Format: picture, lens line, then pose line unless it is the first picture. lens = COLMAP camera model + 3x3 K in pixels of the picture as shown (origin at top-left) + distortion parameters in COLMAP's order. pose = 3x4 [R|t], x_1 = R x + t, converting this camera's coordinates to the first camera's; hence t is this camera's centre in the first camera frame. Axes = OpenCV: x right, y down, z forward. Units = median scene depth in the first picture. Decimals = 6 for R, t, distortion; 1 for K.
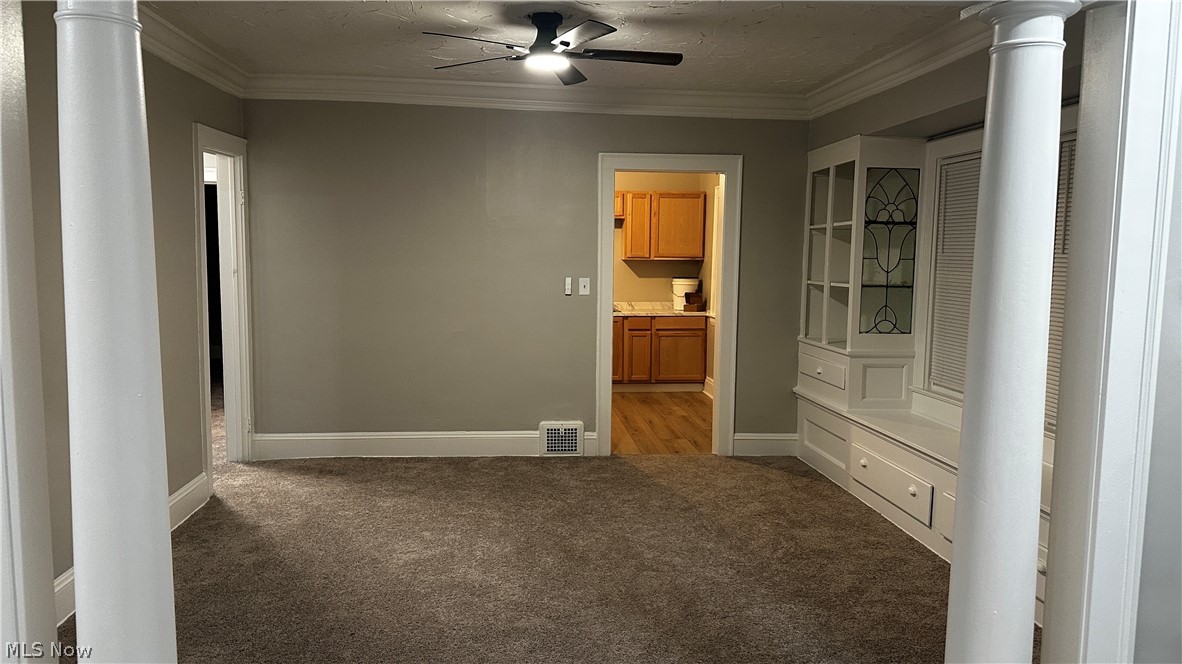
lens RADIAL K [[788.3, 0, 591.0], [0, 788.3, 332.0], [0, 0, 1]] dist [0.047219, -0.001096]
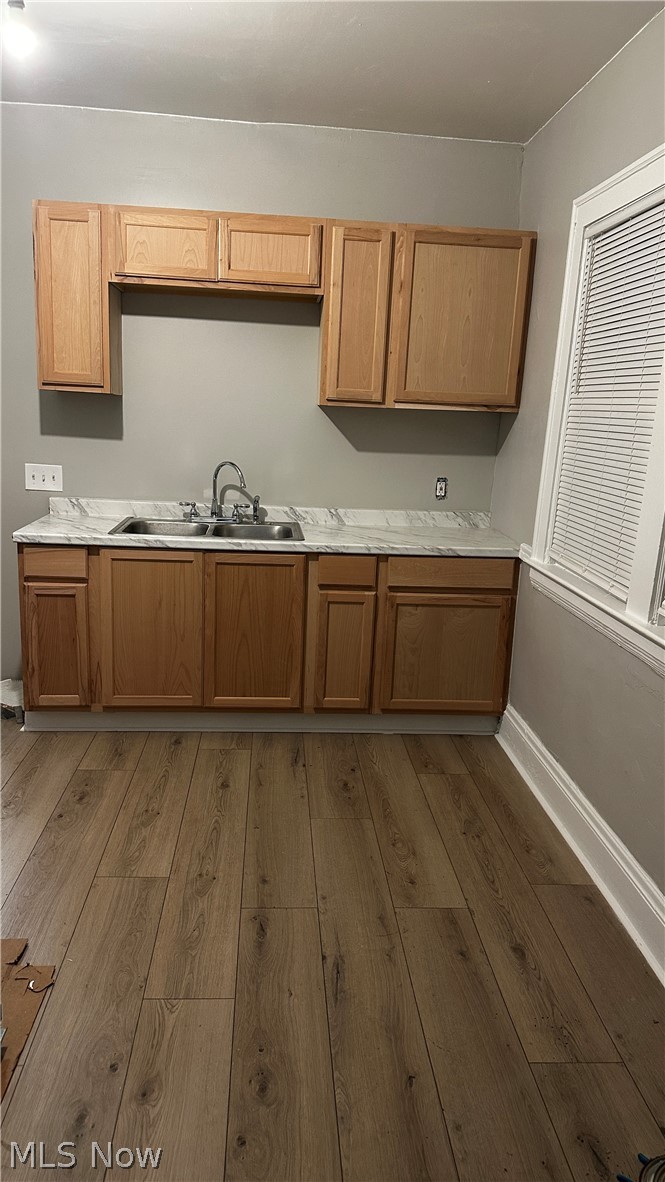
lens RADIAL K [[788.3, 0, 334.0], [0, 788.3, 596.8], [0, 0, 1]] dist [0.047219, -0.001096]
pose [[0.999182, 0.039294, -0.009571, 0.080083], [-0.037569, 0.989431, 0.140054, -0.072504], [0.014973, -0.139580, 0.990098, 0.821908]]
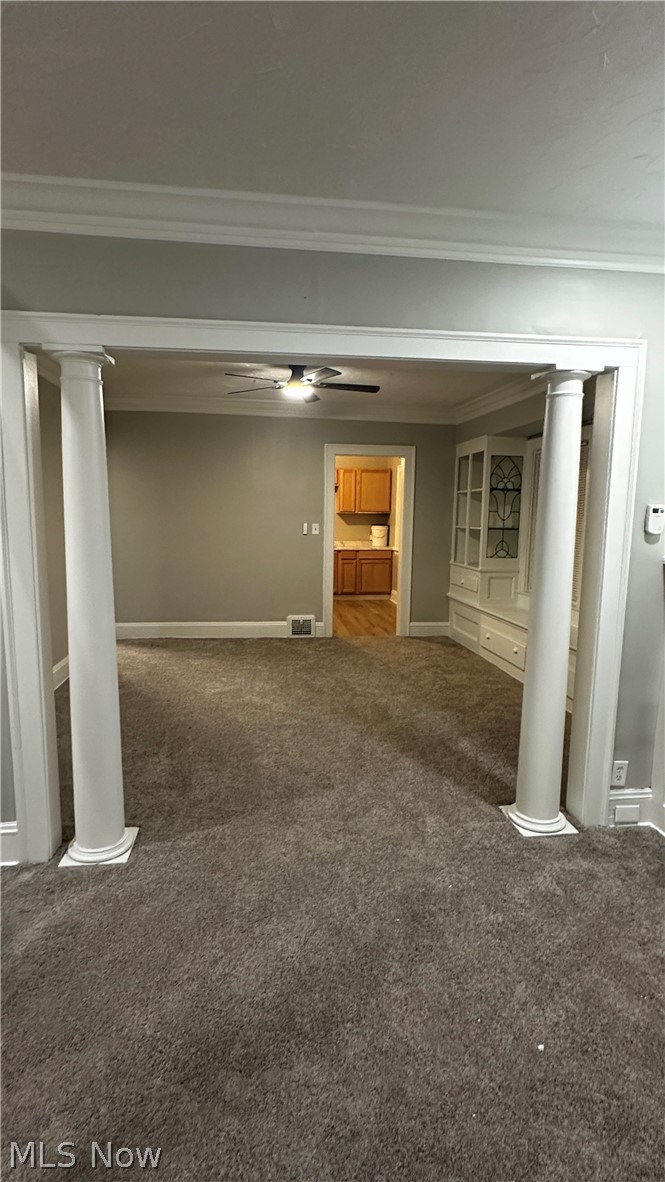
lens RADIAL K [[576.4, 0, 332.5], [0, 576.4, 591.0], [0, 0, 1]] dist [-0.000527, 0.000004]
pose [[0.998844, -0.004057, 0.047904, -0.031831], [0.002340, 0.999354, 0.035856, 0.025319], [-0.048018, -0.035702, 0.998208, -0.157919]]
